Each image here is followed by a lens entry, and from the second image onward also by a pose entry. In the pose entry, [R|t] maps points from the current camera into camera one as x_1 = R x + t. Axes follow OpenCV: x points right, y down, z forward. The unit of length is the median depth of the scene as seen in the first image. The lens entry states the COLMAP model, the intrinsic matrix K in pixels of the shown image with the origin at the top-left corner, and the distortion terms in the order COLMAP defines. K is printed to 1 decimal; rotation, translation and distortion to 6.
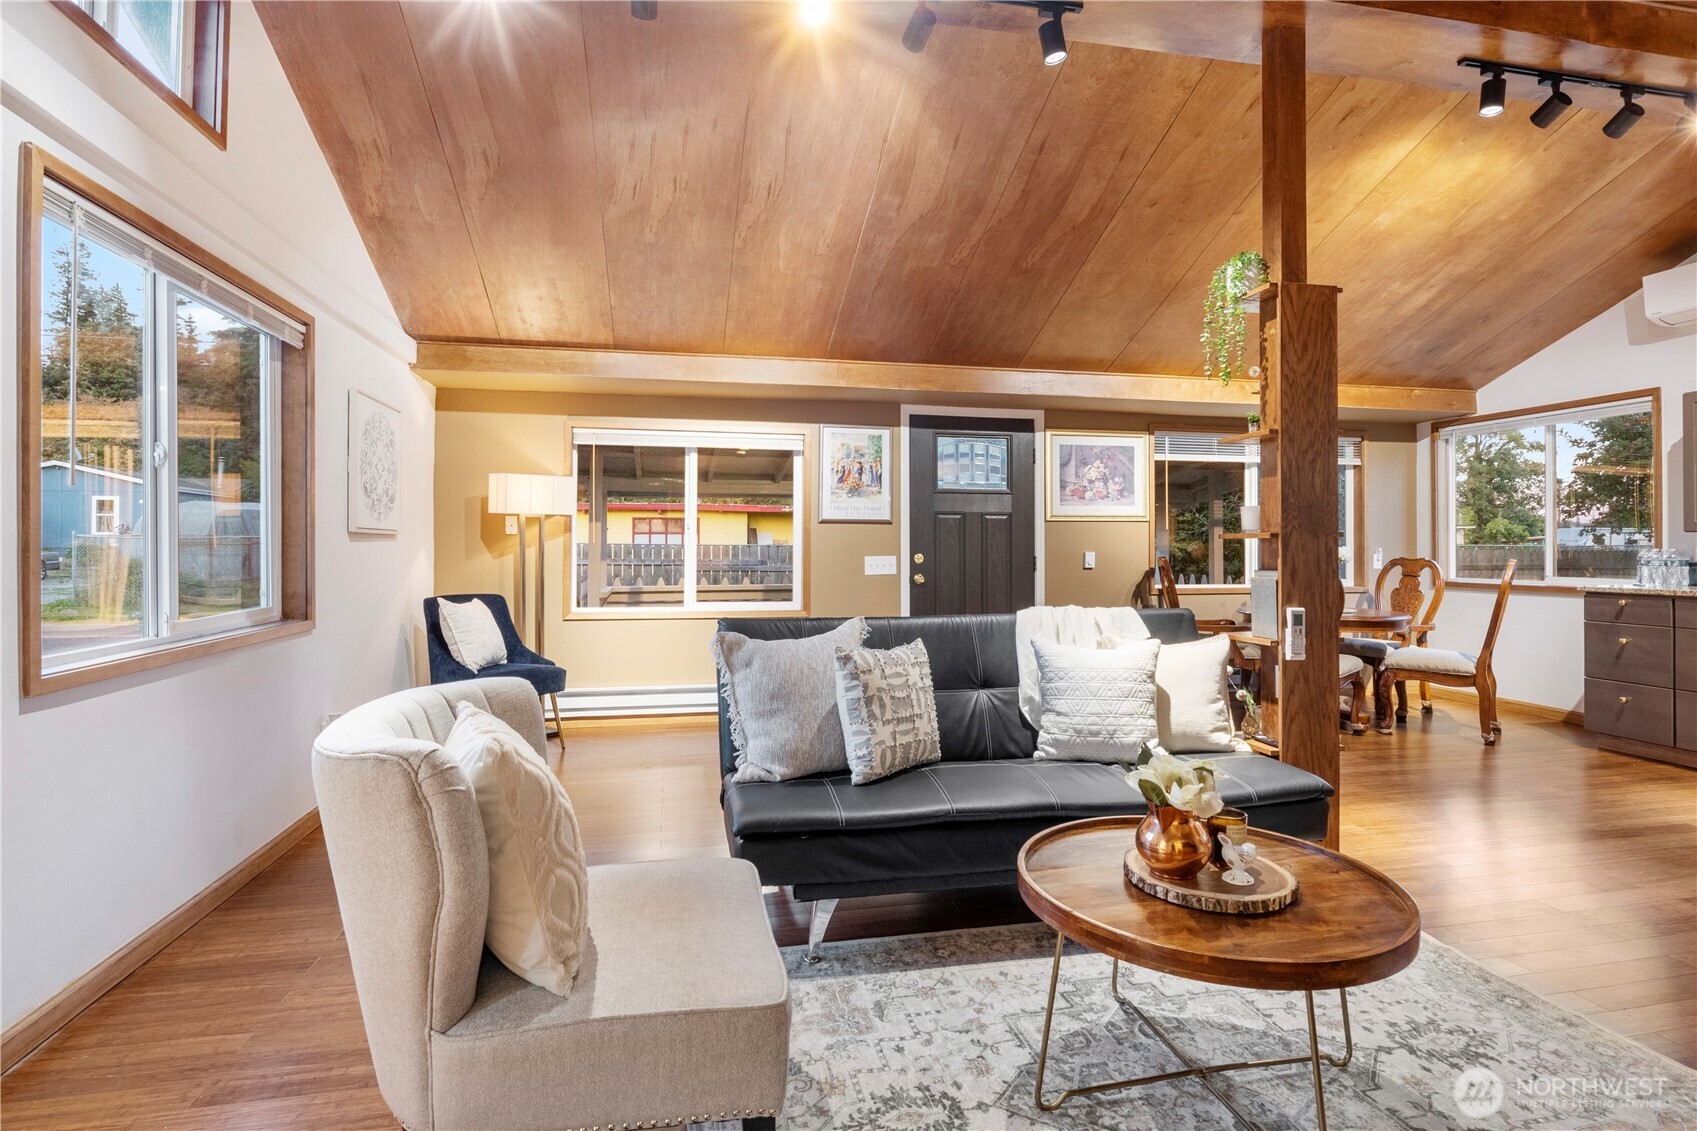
lens RADIAL K [[846.6, 0, 854.3], [0, 846.6, 556.7], [0, 0, 1]] dist [0.000320, -0.000842]
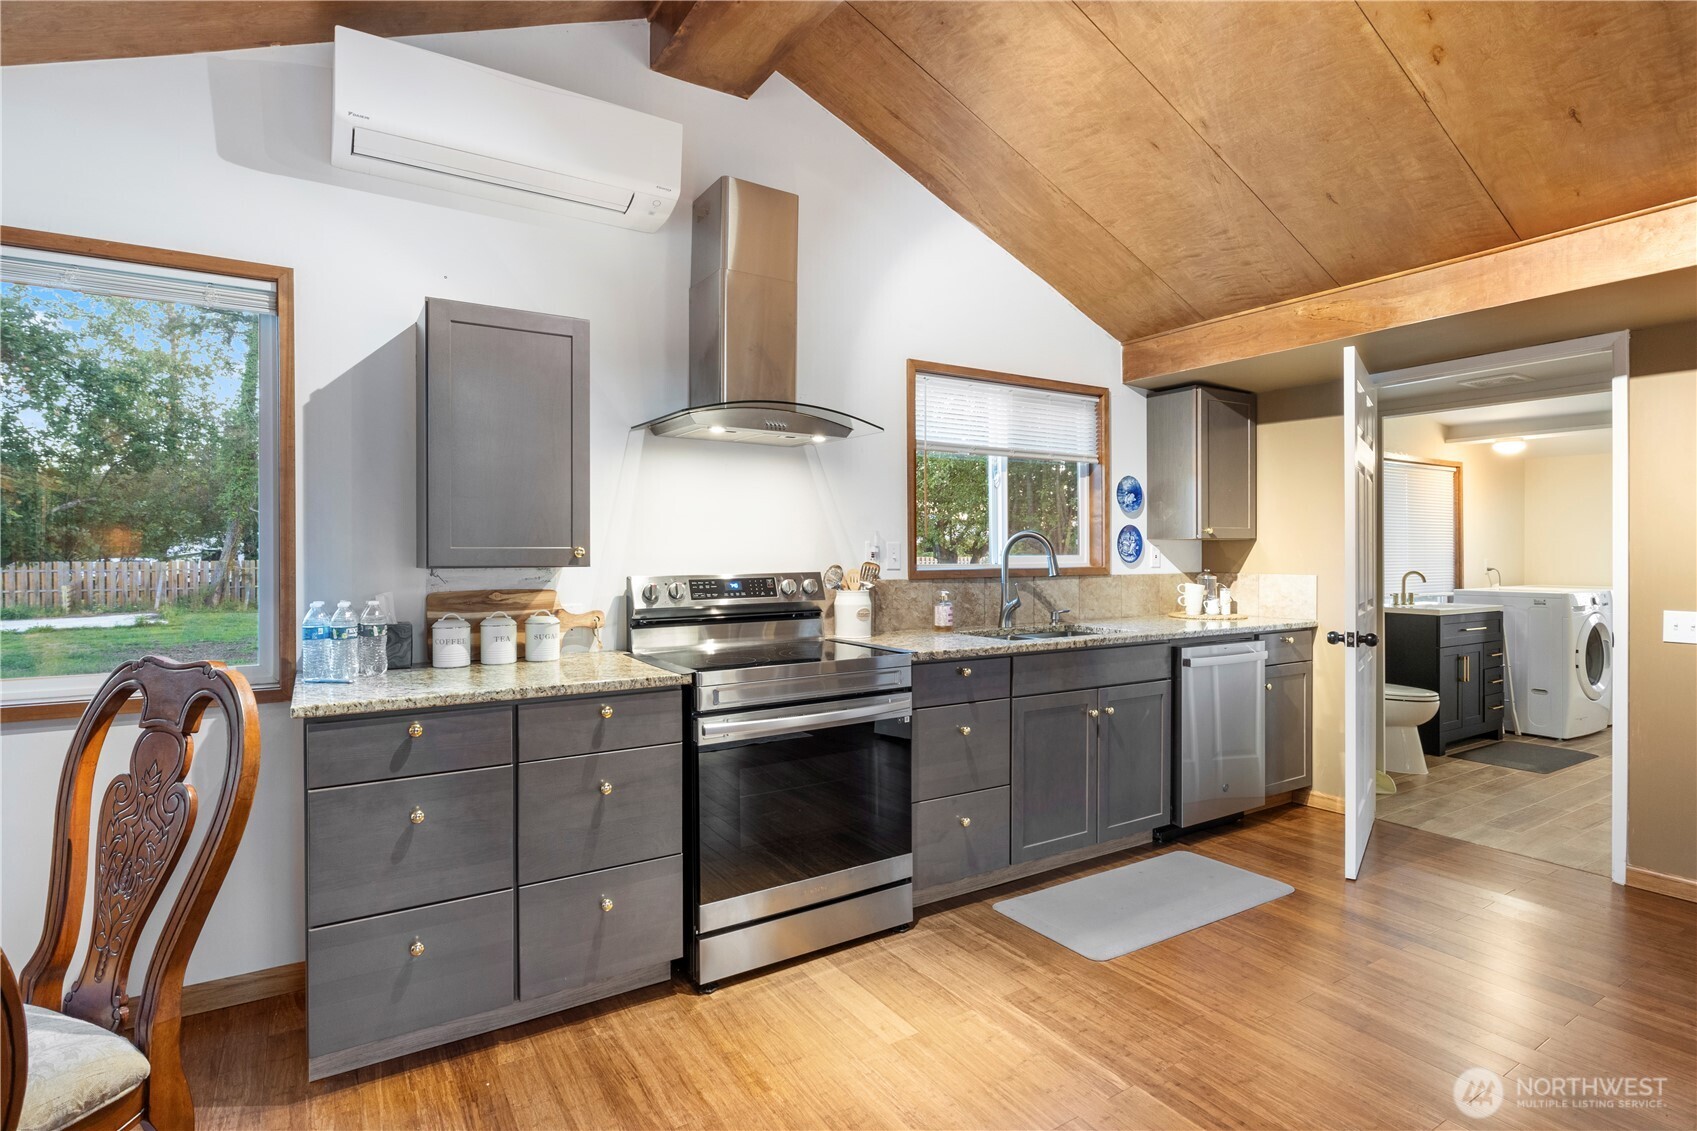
lens RADIAL K [[846.6, 0, 854.3], [0, 846.6, 556.7], [0, 0, 1]] dist [0.000320, -0.000842]
pose [[-0.354215, -0.000514, 0.935164, 0.375809], [0.007684, 0.999964, 0.003460, -0.033526], [-0.935132, 0.008411, -0.354199, 0.862481]]
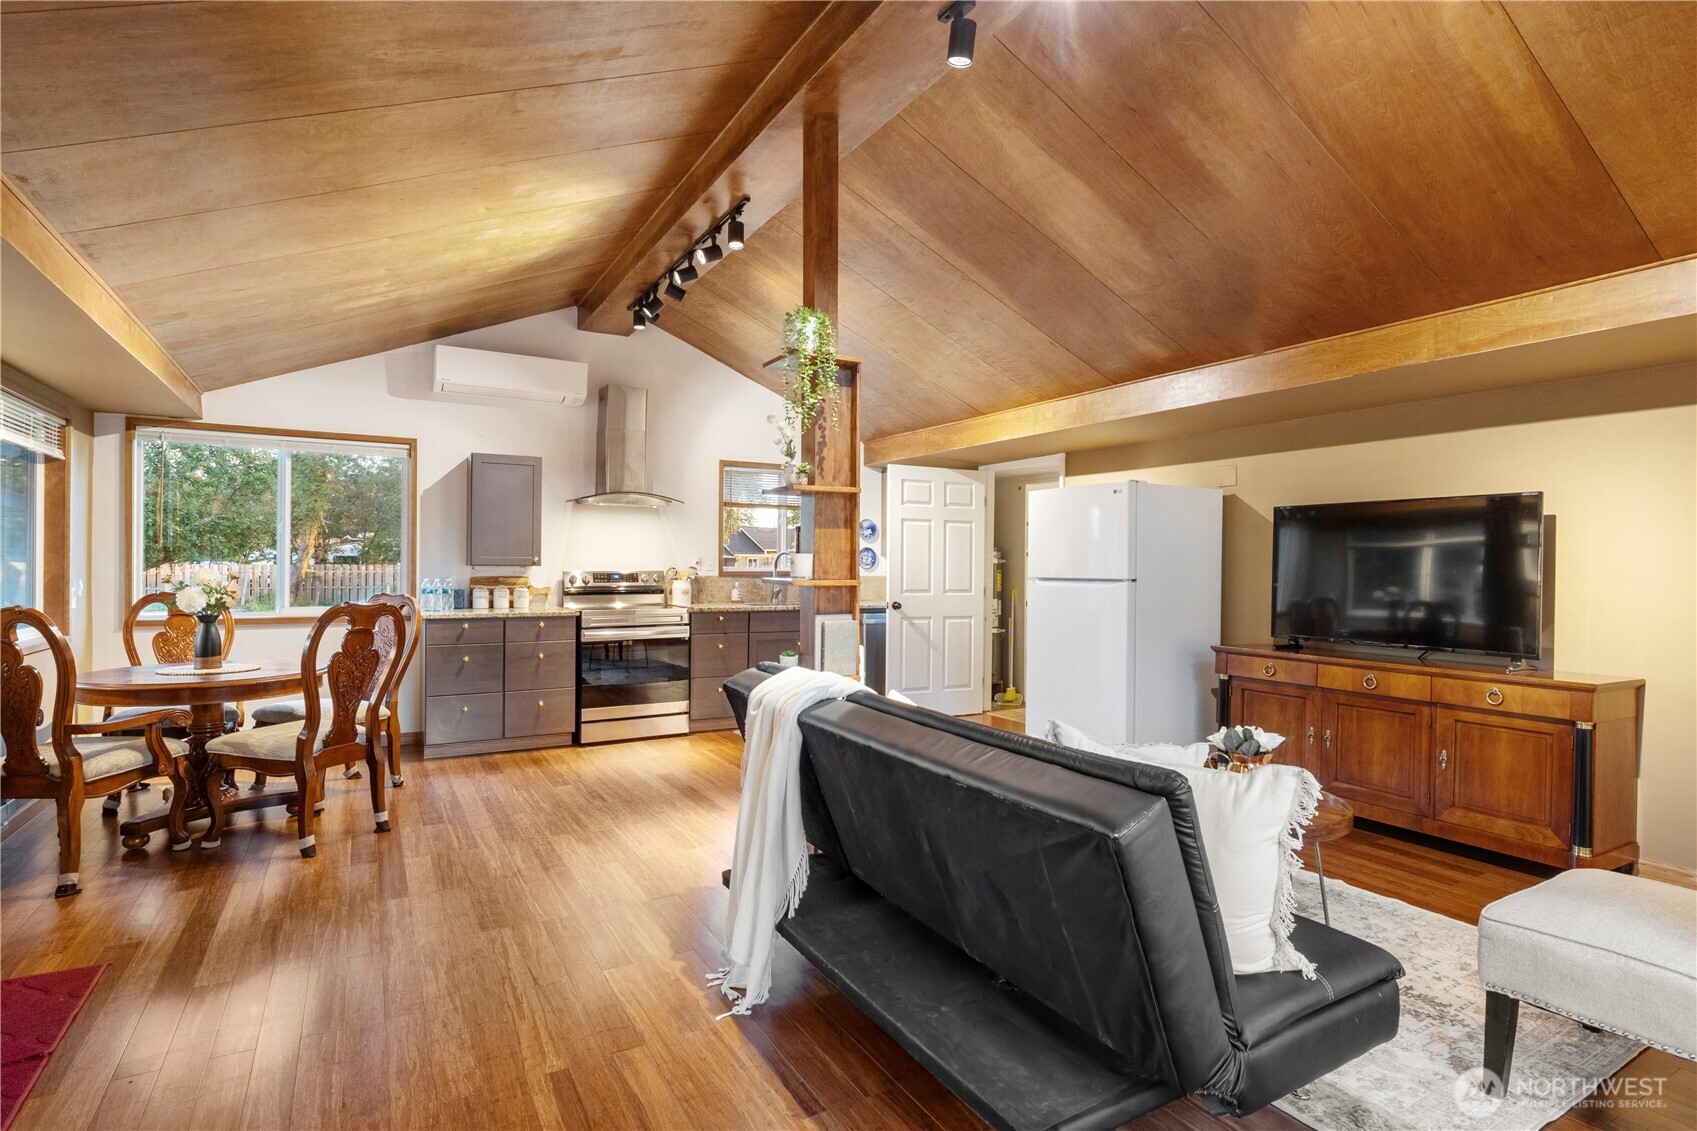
lens RADIAL K [[847.0, 0, 850.7], [0, 847.0, 565.4], [0, 0, 1]] dist [0.002342, -0.000063]
pose [[-0.309471, -0.001619, 0.950907, -0.345971], [-0.002355, 0.999997, 0.000936, -0.029833], [-0.950906, -0.001949, -0.309474, 0.784298]]
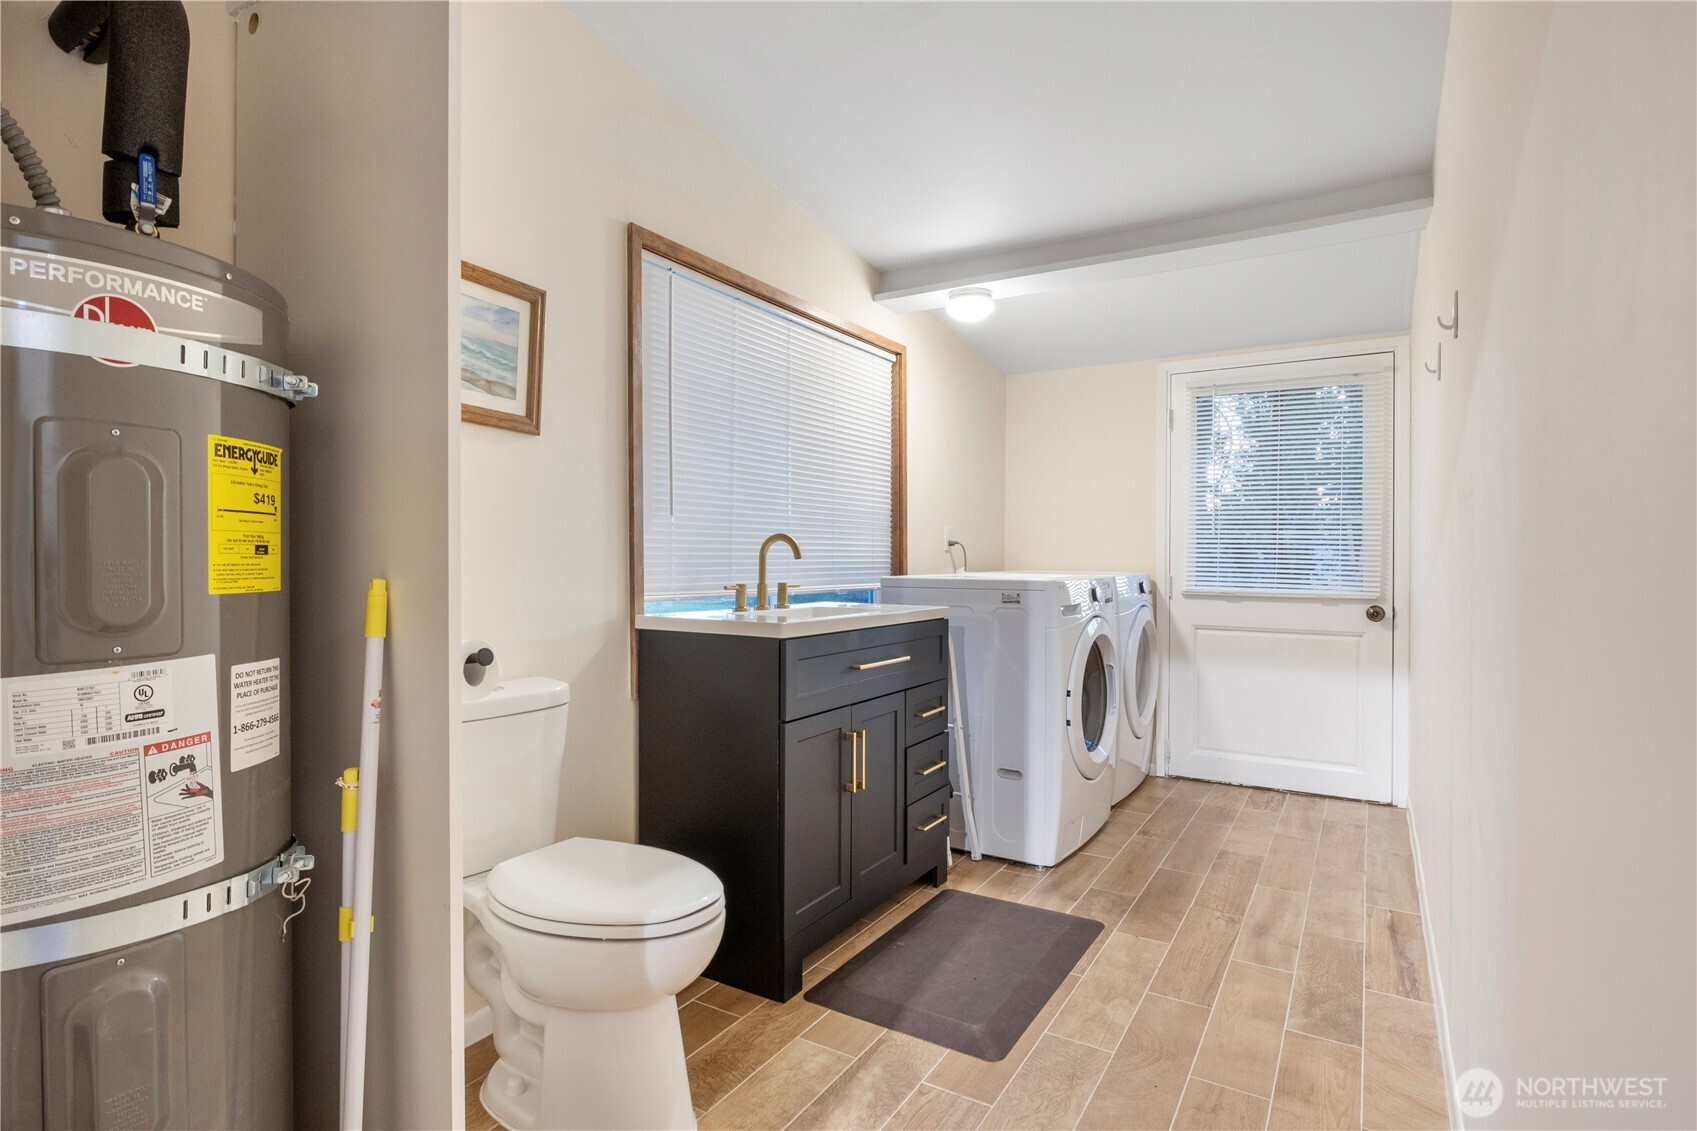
lens RADIAL K [[846.6, 0, 854.3], [0, 846.6, 556.7], [0, 0, 1]] dist [0.000320, -0.000842]
pose [[-0.724974, 0.001951, 0.688773, 0.789111], [0.004326, 0.999989, 0.001722, 0.008334], [-0.688763, 0.004228, -0.724975, 0.096832]]
